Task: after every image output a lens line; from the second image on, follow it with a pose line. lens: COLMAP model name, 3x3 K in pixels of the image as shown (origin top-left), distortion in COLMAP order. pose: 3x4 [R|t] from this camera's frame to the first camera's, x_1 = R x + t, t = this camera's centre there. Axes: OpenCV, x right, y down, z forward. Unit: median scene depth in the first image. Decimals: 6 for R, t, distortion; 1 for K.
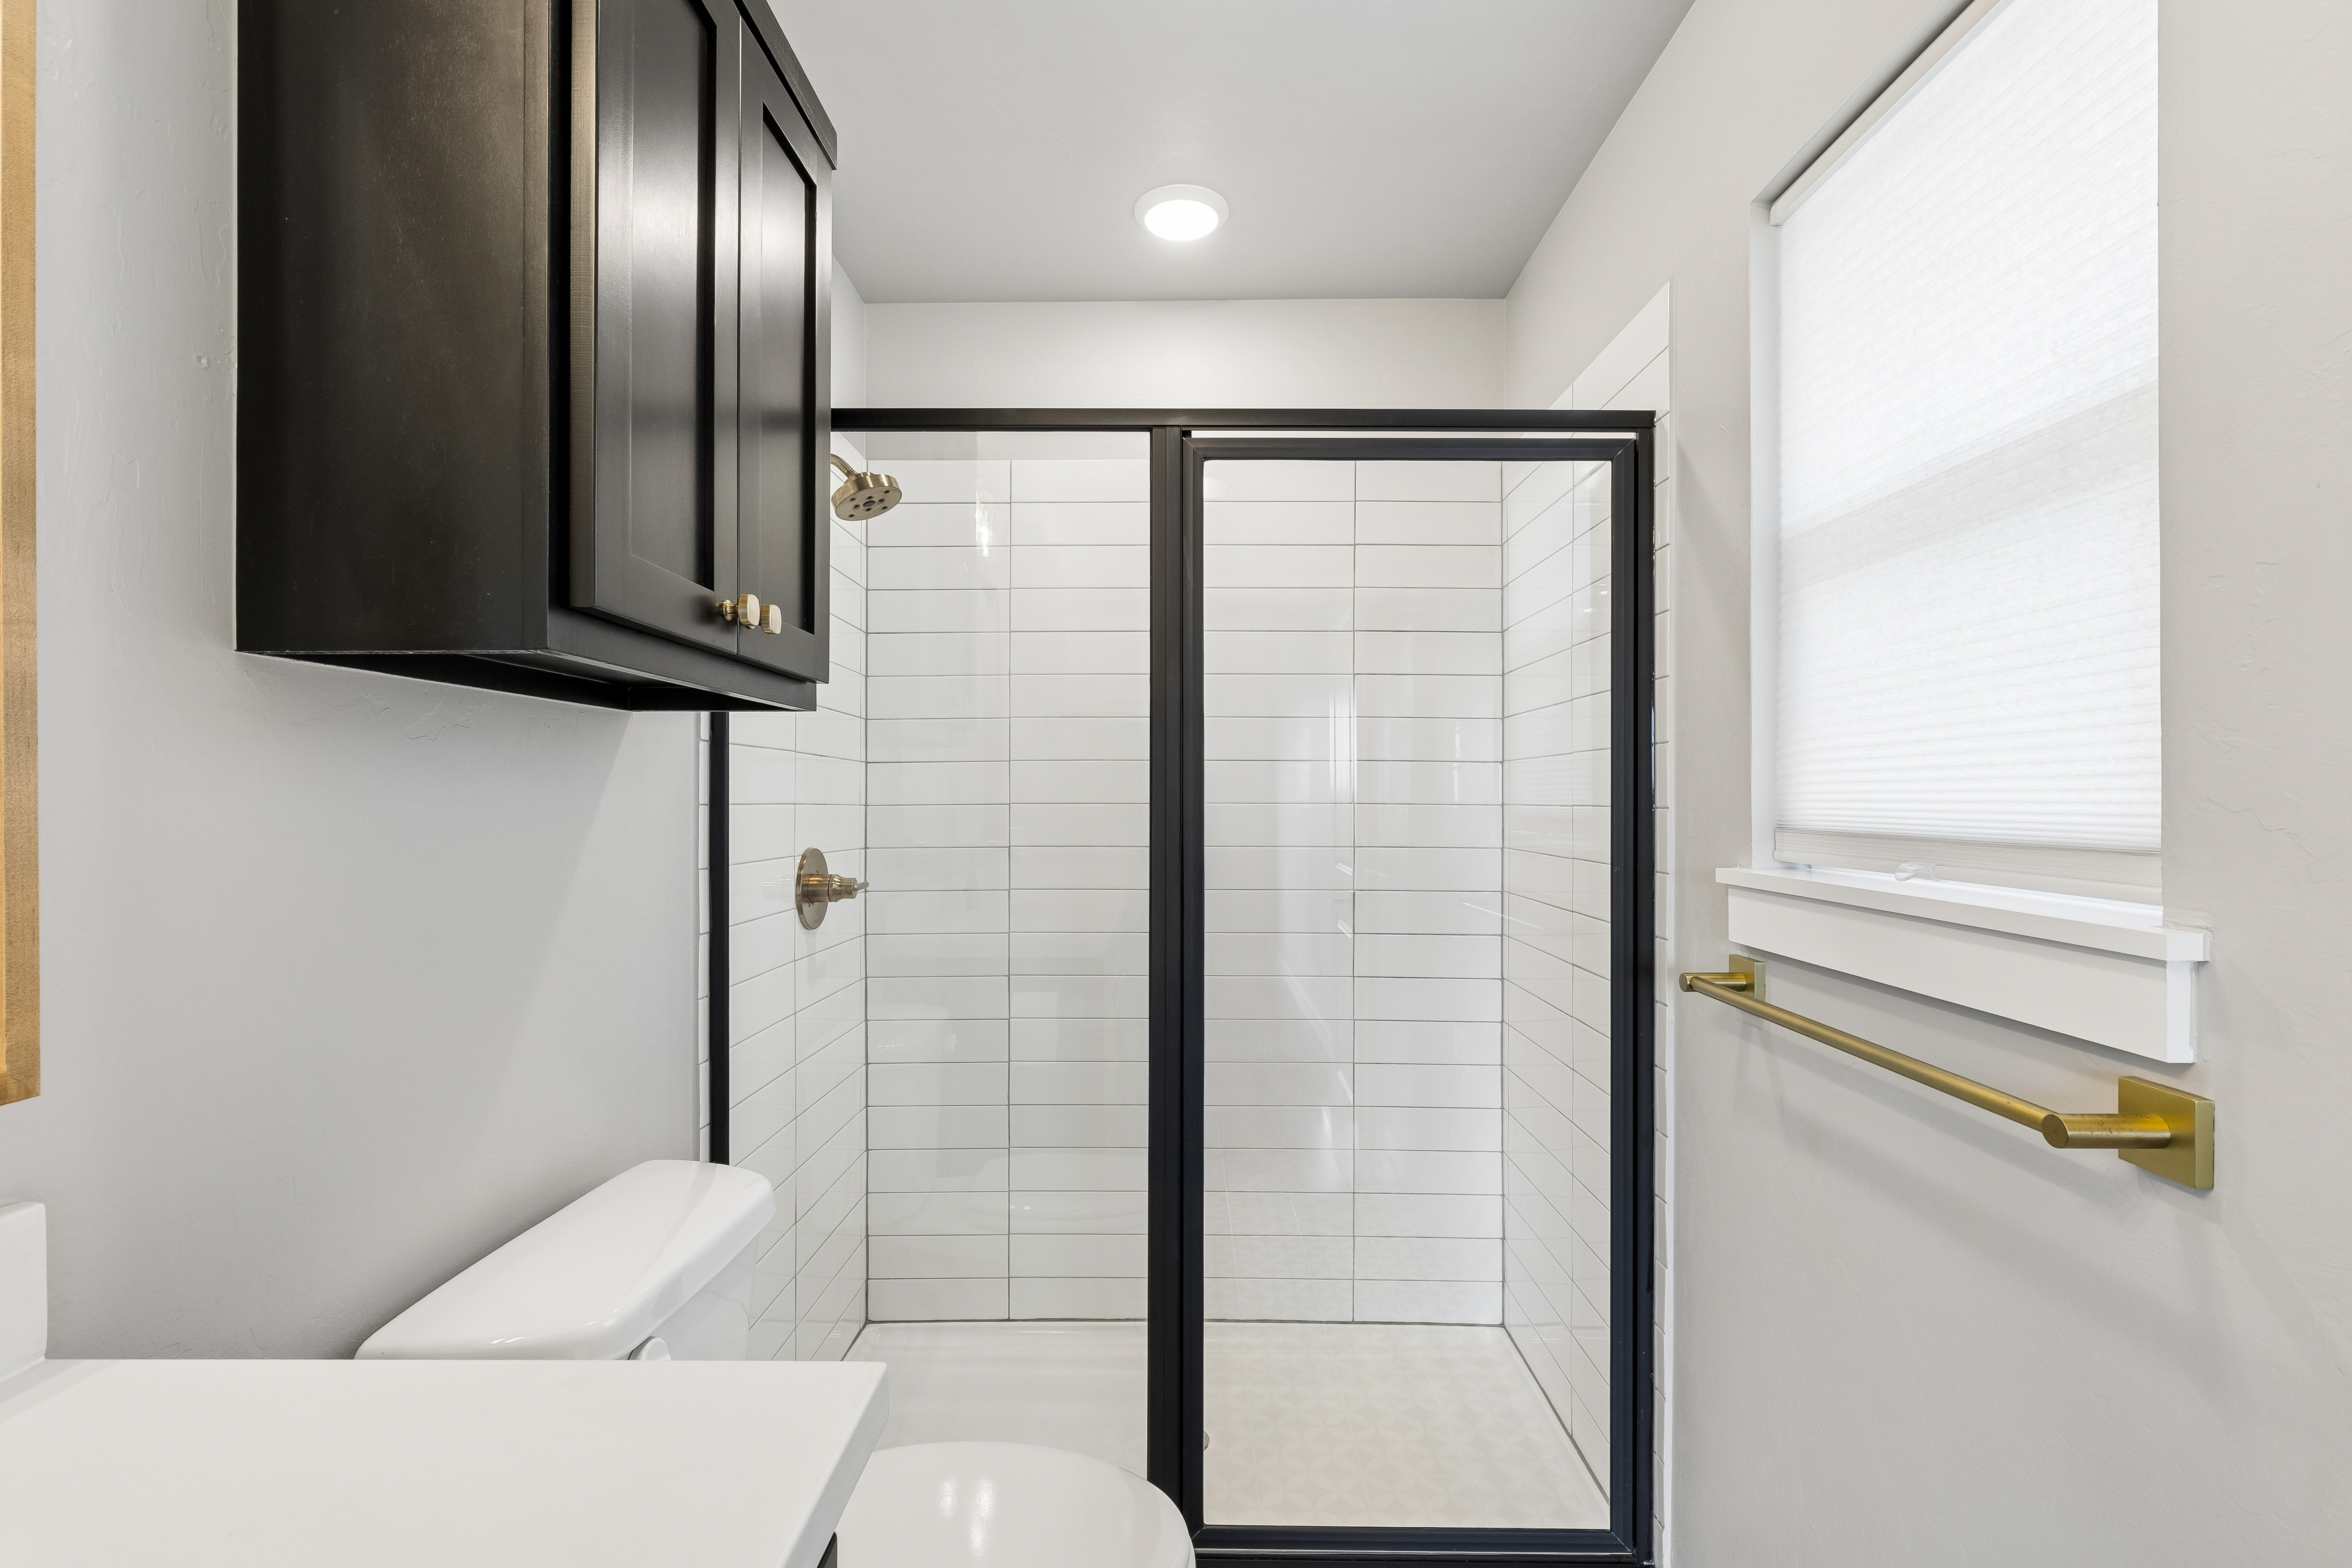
lens RADIAL K [[1060.9, 0, 1168.5], [0, 1060.9, 781.6], [0, 0, 1]] dist [0.005271, -0.002056]
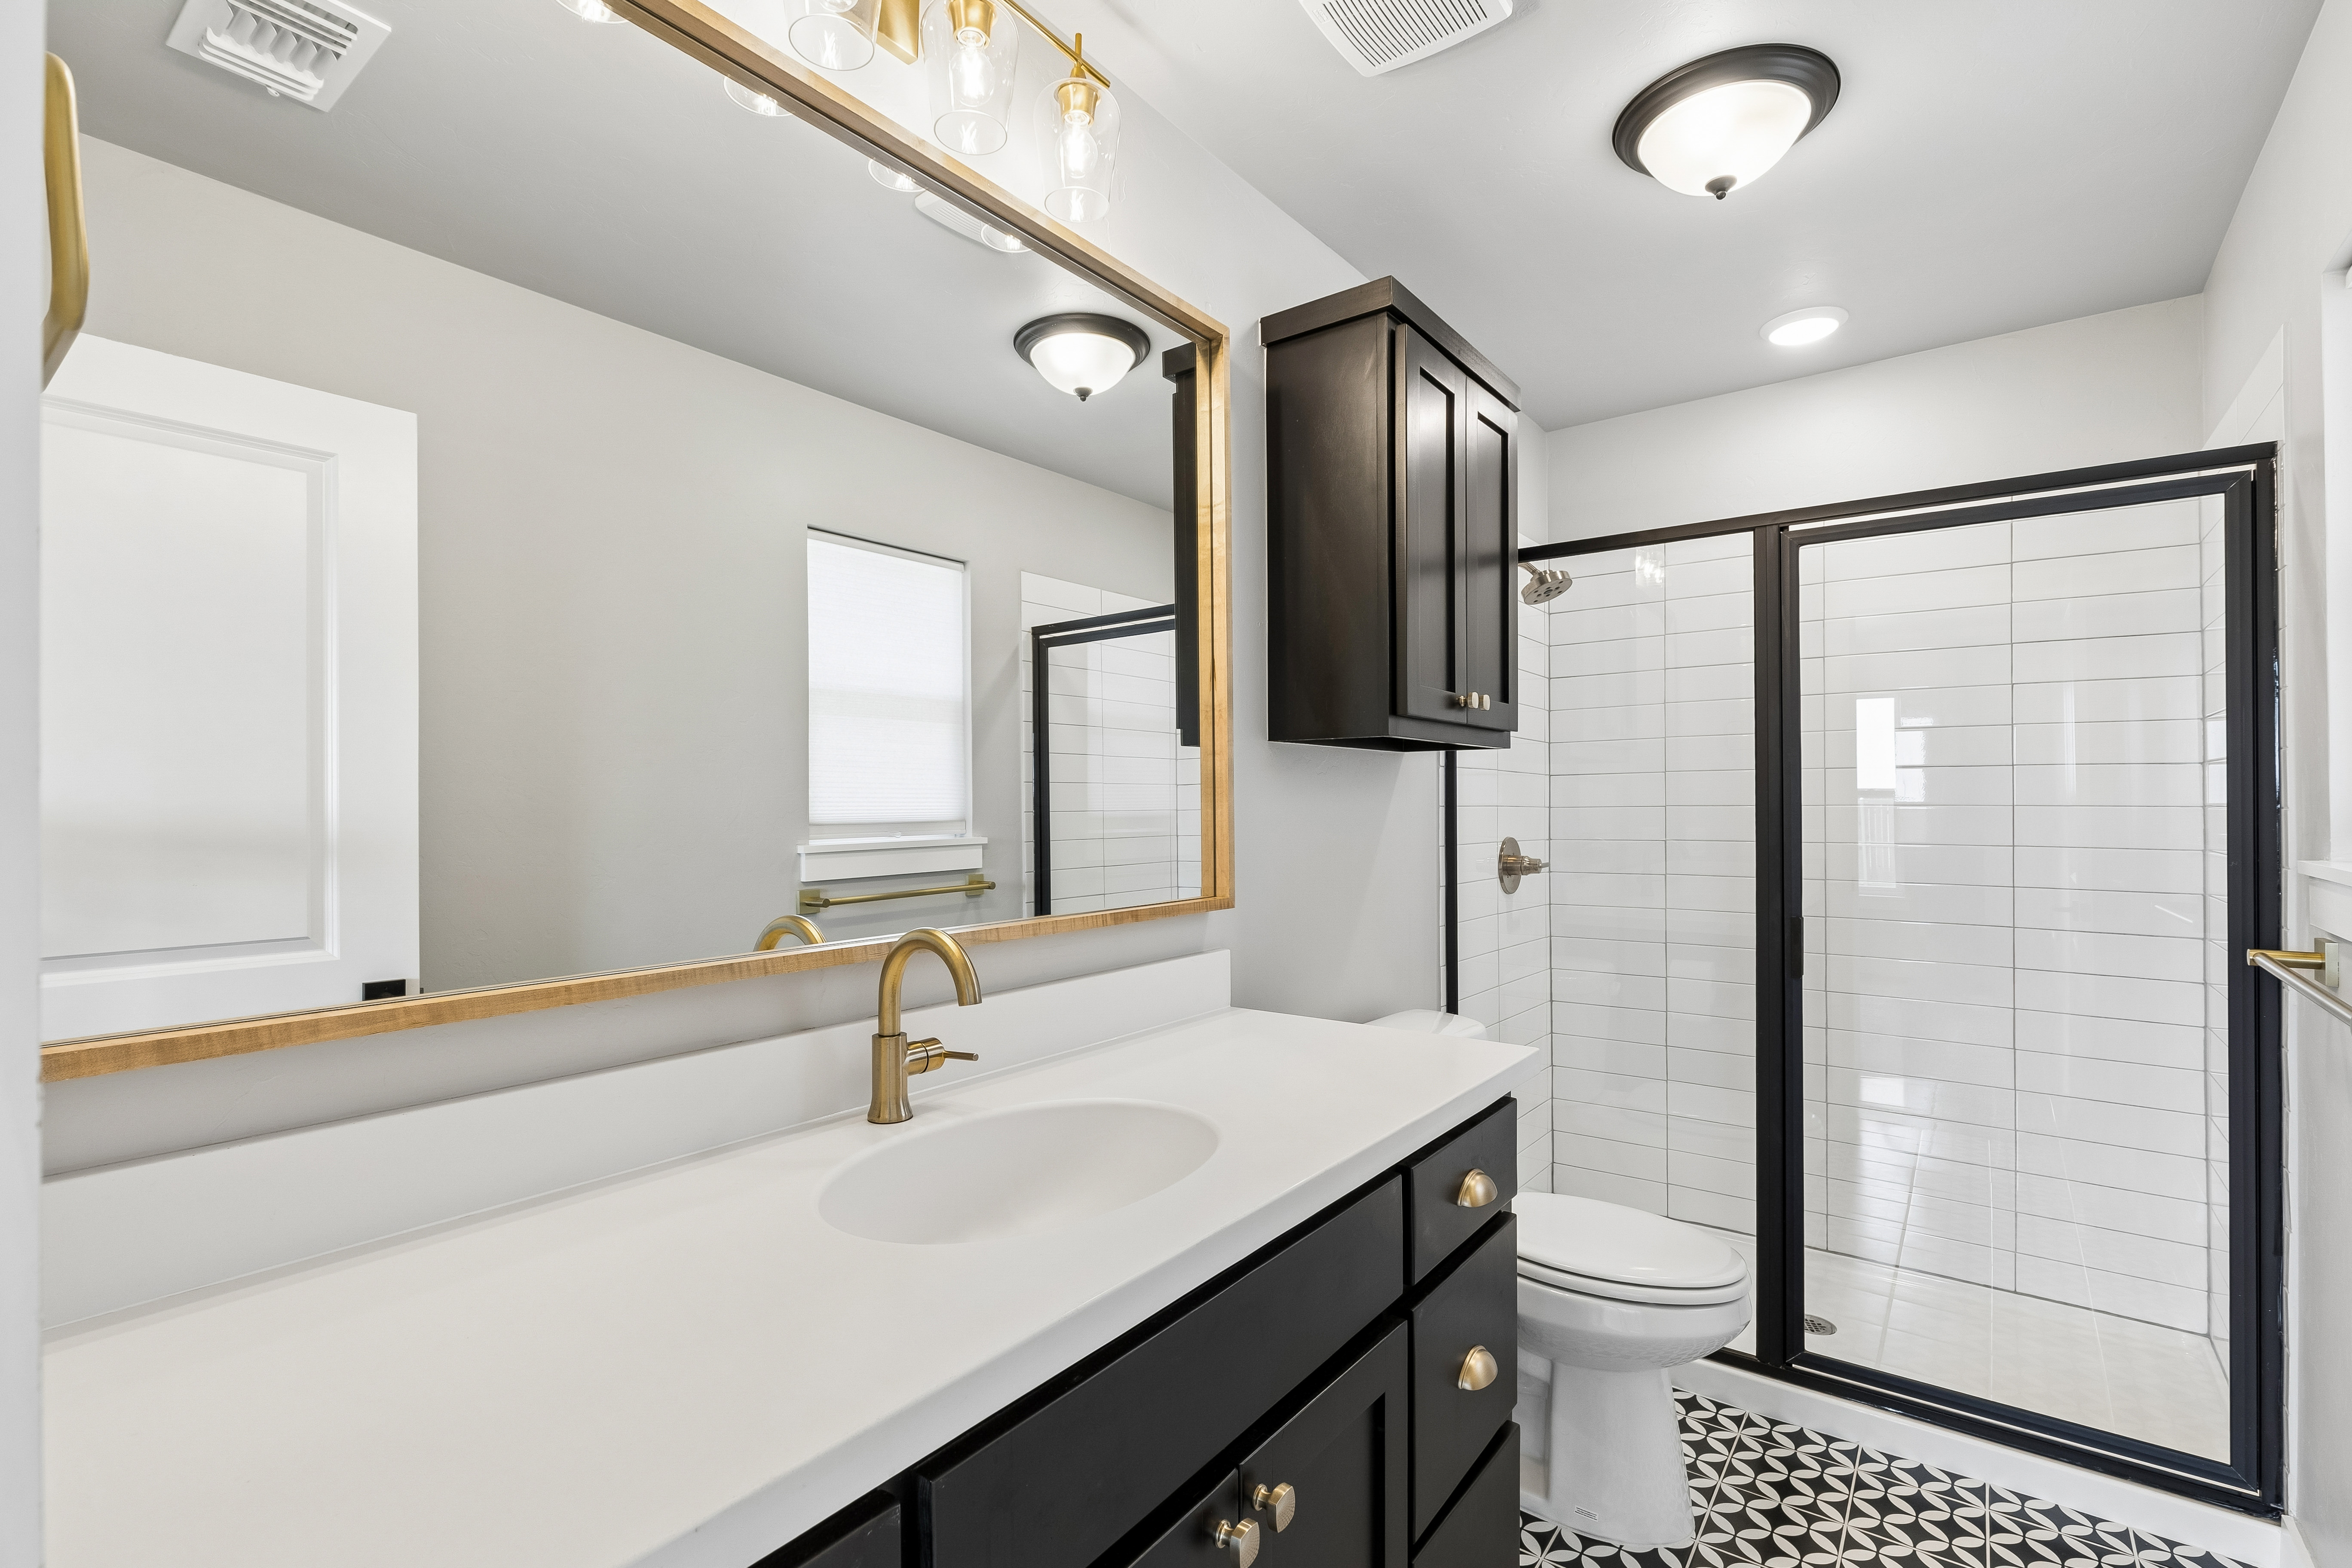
lens RADIAL K [[1060.9, 0, 1187.8], [0, 1060.9, 801.8], [0, 0, 1]] dist [0.005271, -0.002056]
pose [[0.812601, -0.002990, -0.582812, 0.184964], [0.010023, 0.999911, 0.008844, -0.003268], [0.582734, -0.013029, 0.812559, -0.526548]]
